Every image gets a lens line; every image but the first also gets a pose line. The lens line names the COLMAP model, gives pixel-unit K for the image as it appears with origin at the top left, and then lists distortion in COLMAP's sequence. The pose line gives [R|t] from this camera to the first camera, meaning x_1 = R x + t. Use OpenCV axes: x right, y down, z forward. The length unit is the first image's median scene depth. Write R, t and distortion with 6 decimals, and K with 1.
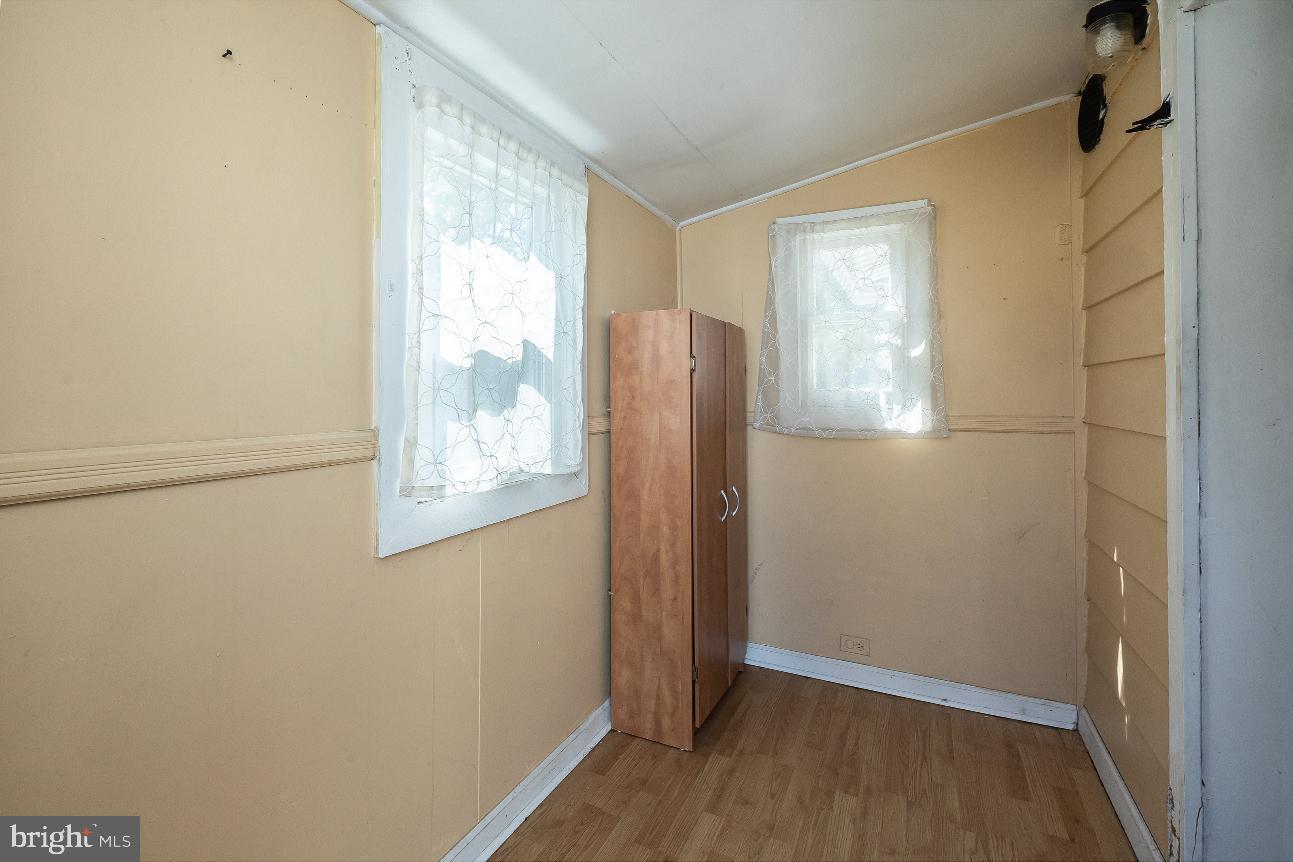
lens RADIAL K [[544.1, 0, 647.9], [0, 544.1, 424.5], [0, 0, 1]] dist [0.000536, -0.000126]
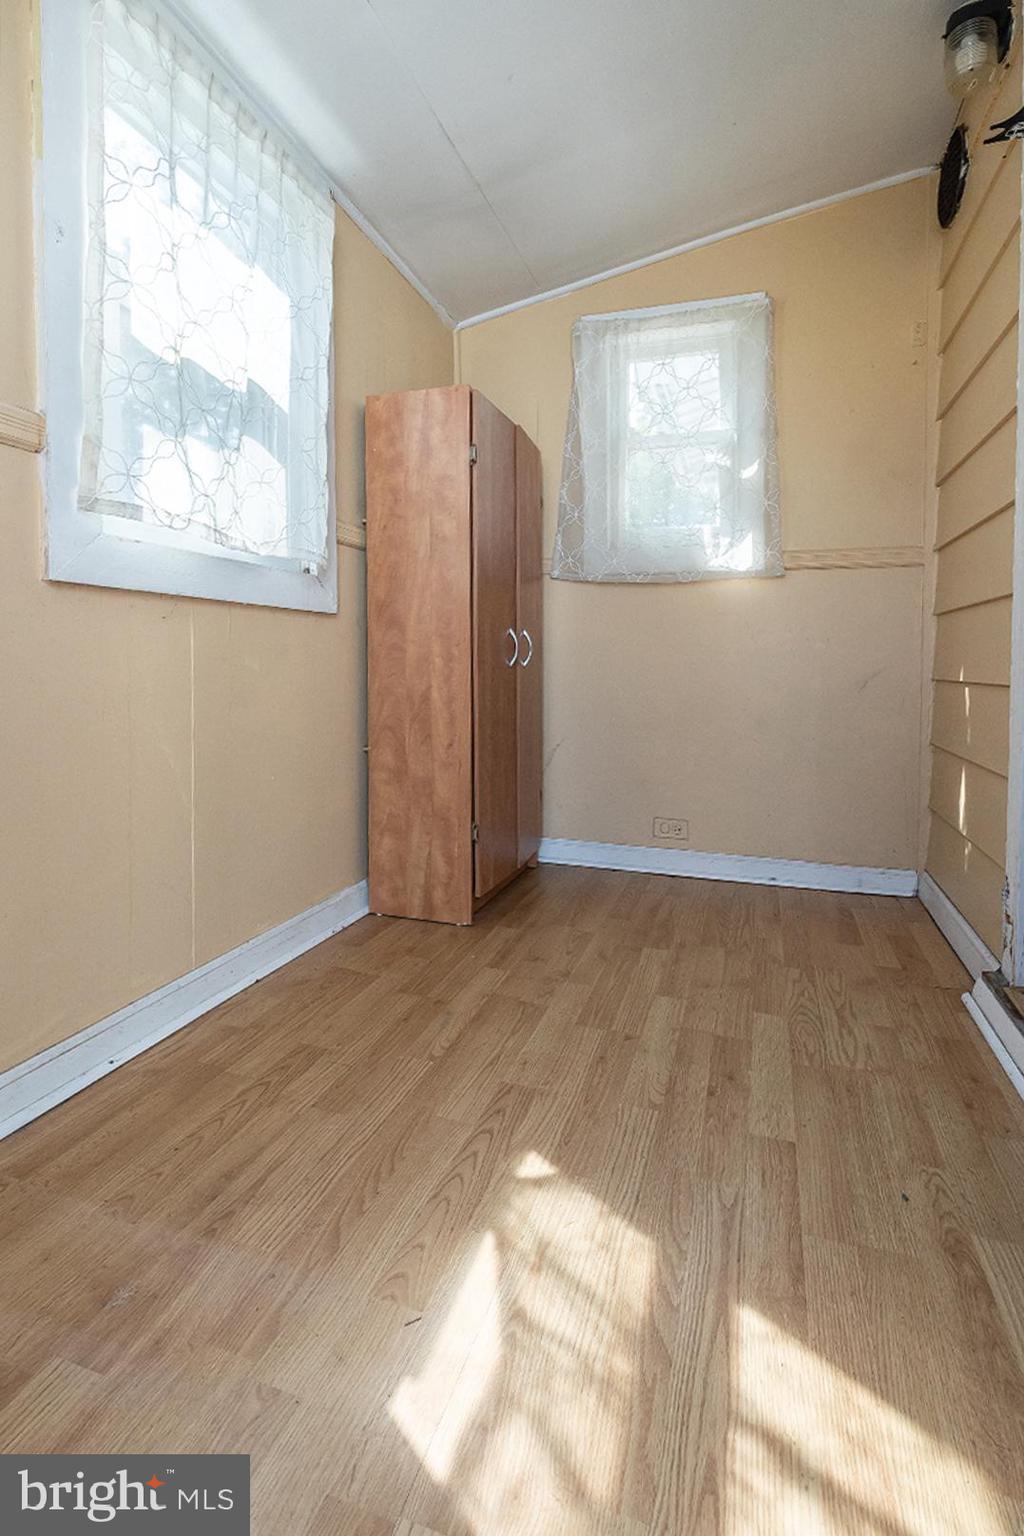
lens RADIAL K [[711.8, 0, 504.6], [0, 711.8, 766.9], [0, 0, 1]] dist [0.000454, -0.000571]
pose [[0.993158, -0.001900, 0.116767, 0.007441], [-0.002450, 0.999309, 0.037100, 0.303644], [-0.116756, -0.037132, 0.992466, -0.034664]]
